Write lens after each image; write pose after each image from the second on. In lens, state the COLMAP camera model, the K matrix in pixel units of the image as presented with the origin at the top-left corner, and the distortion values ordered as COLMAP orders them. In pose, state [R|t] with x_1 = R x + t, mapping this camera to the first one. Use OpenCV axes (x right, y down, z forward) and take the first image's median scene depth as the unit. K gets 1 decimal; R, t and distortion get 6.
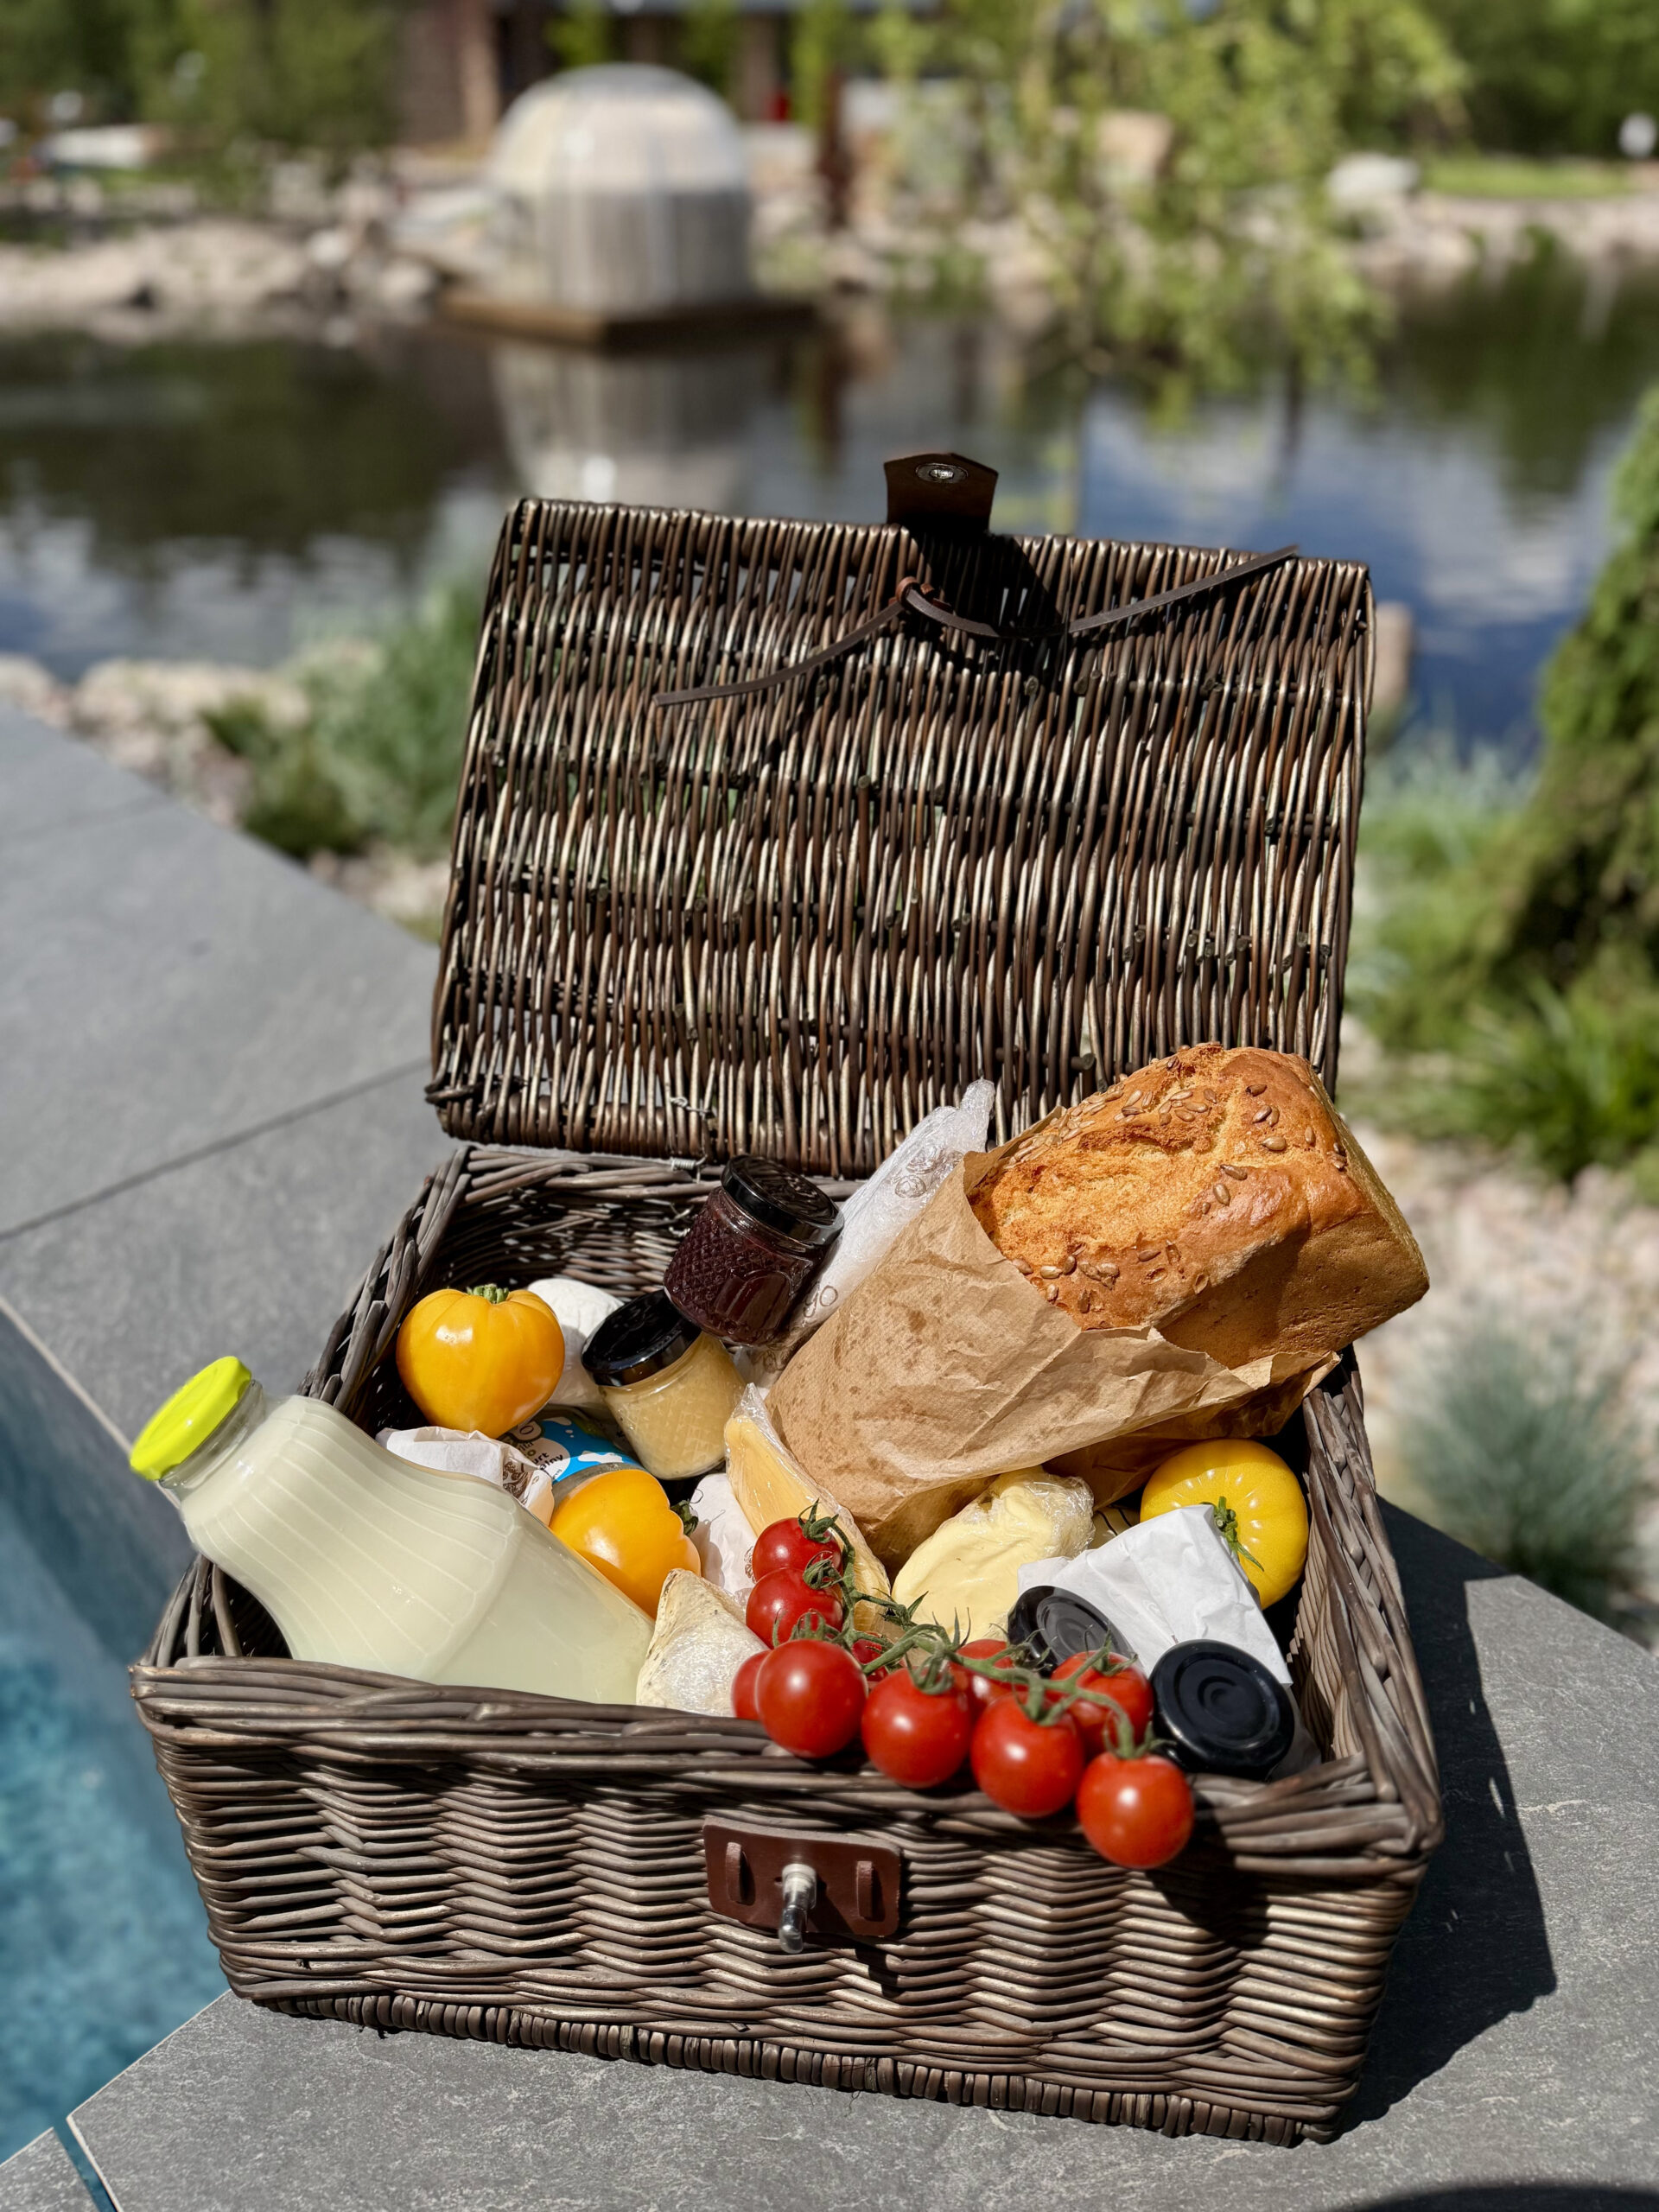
lens RADIAL K [[1556.4, 0, 829.5], [0, 1556.4, 1106.0], [0, 0, 1]] dist [-0.004451, -0.057705]
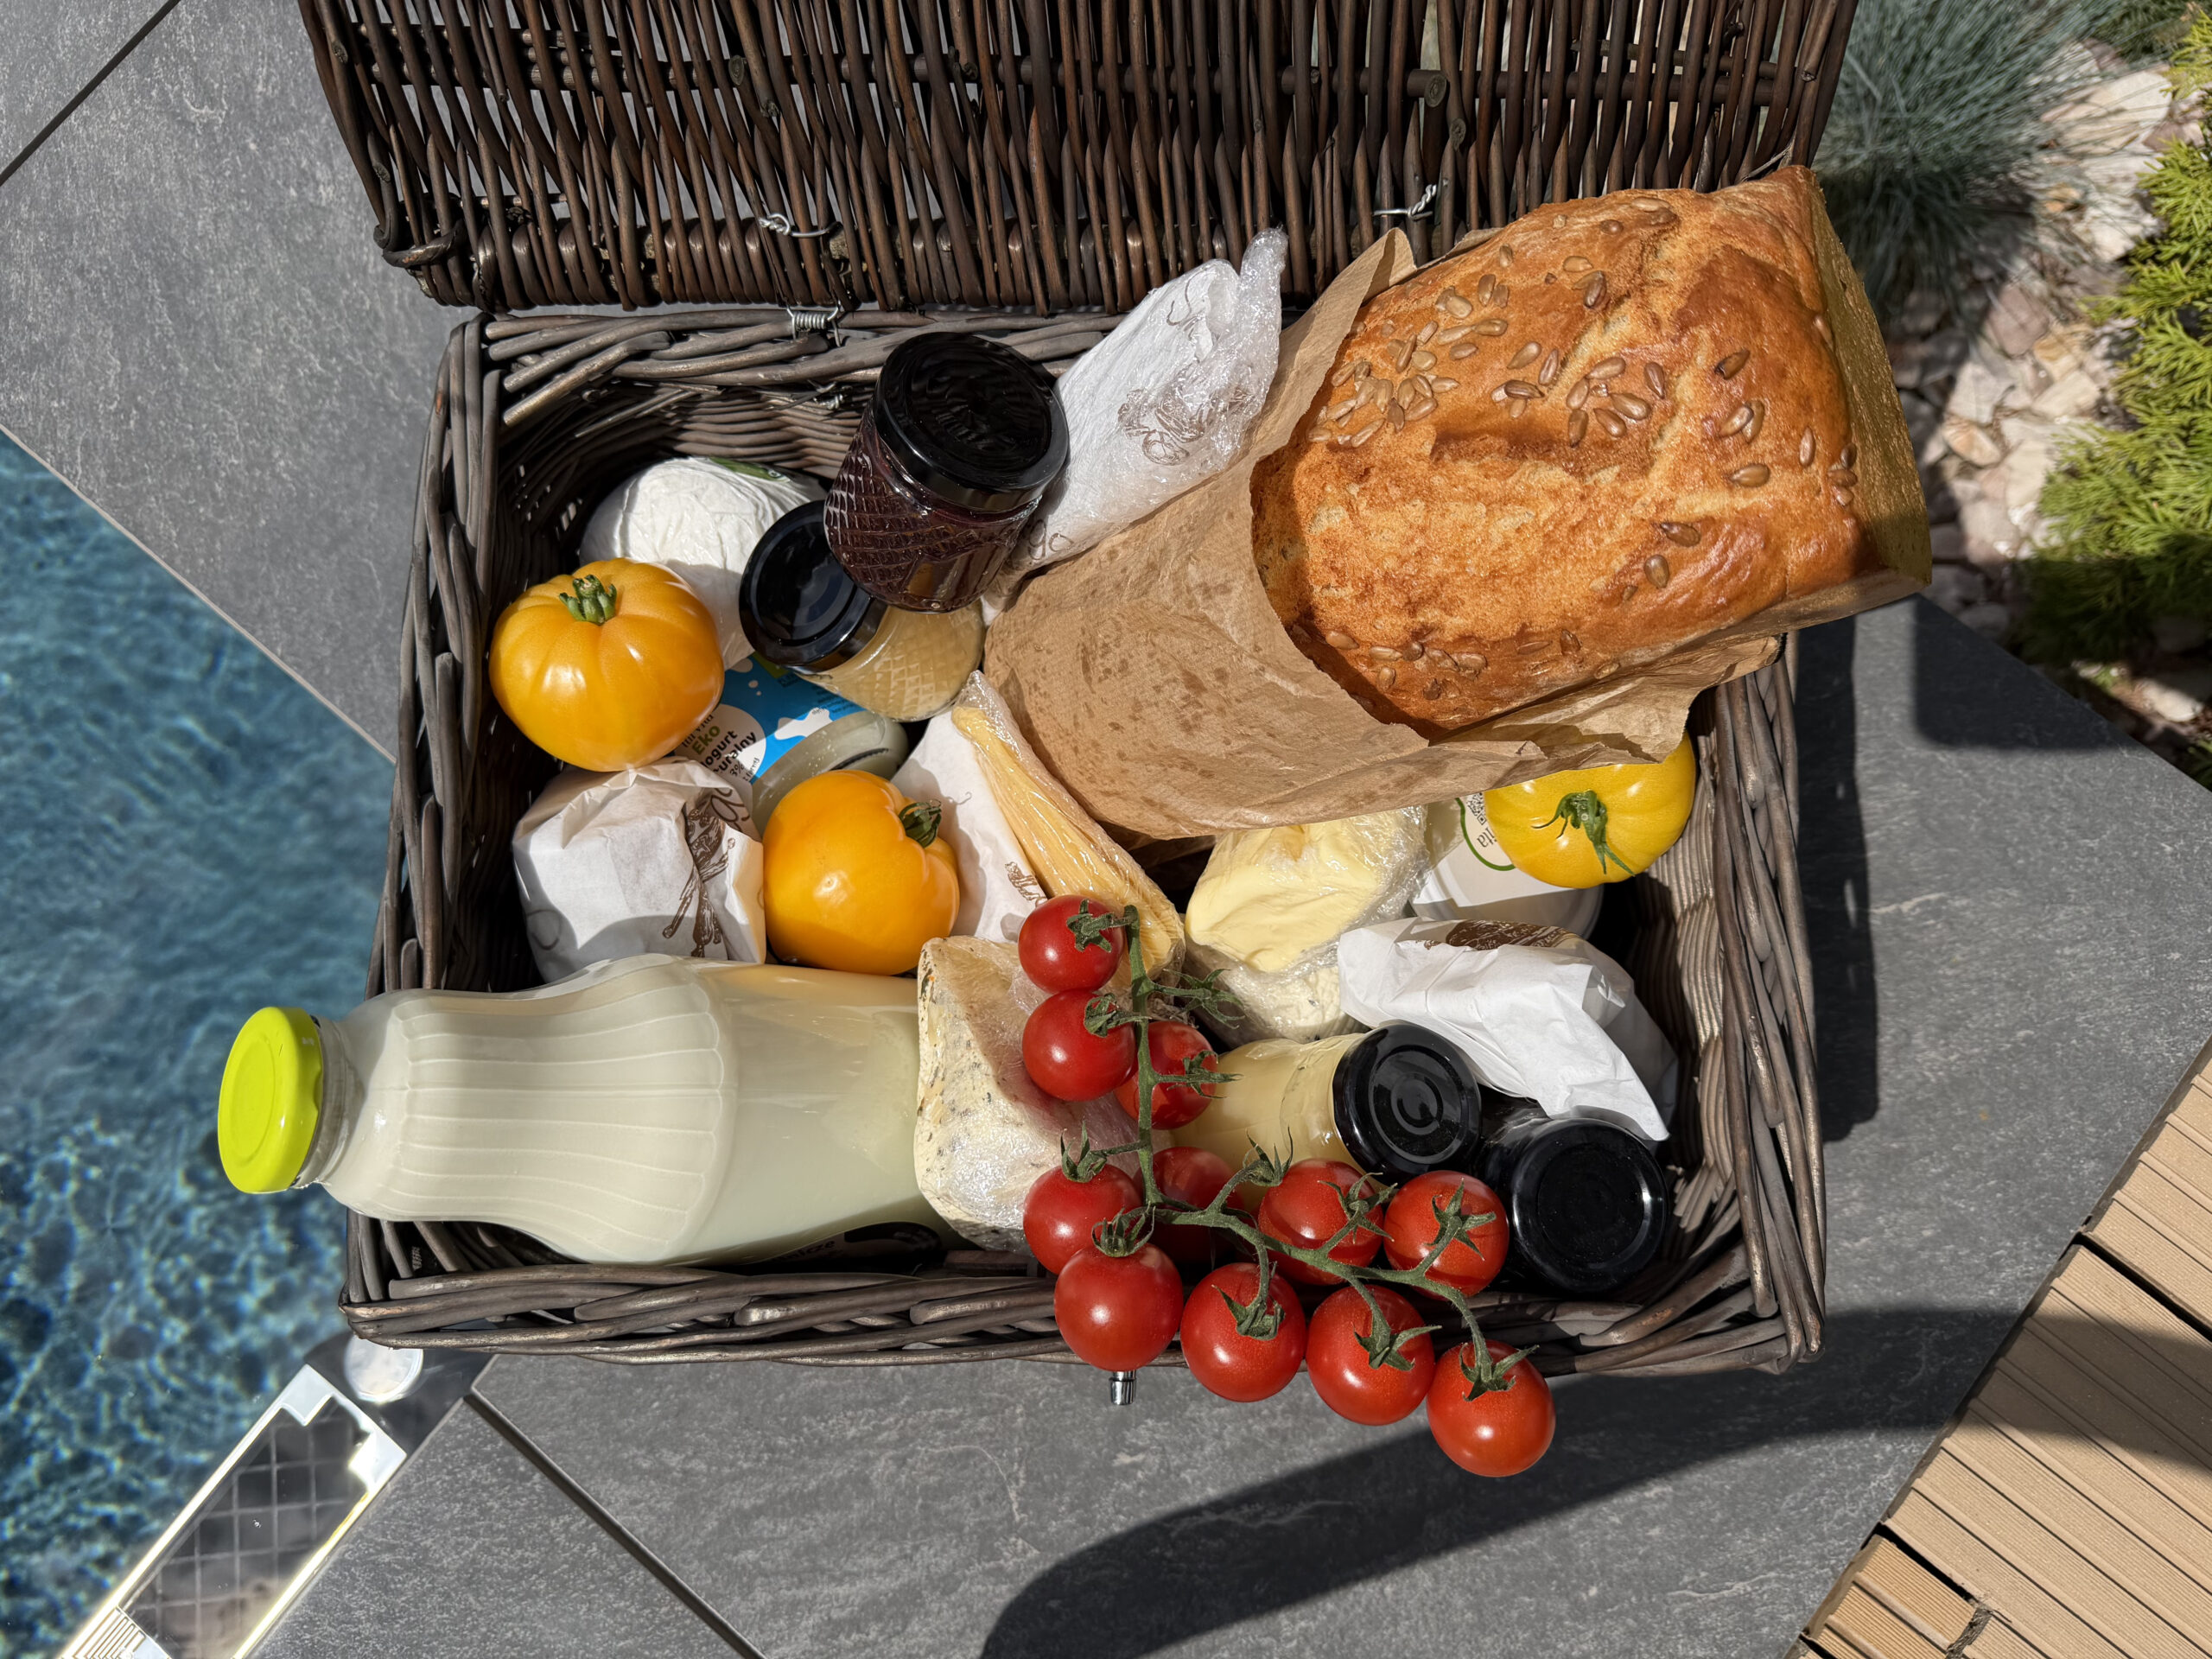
lens RADIAL K [[1551.8, 0, 1103.9], [0, 1551.8, 674.1], [0, 0, 1]] dist [0.058386, -0.171610]
pose [[0.992511, -0.117308, -0.034055, 0.039531], [0.104550, 0.671642, 0.733462, -0.388741], [-0.063168, -0.731530, 0.678877, 0.514051]]
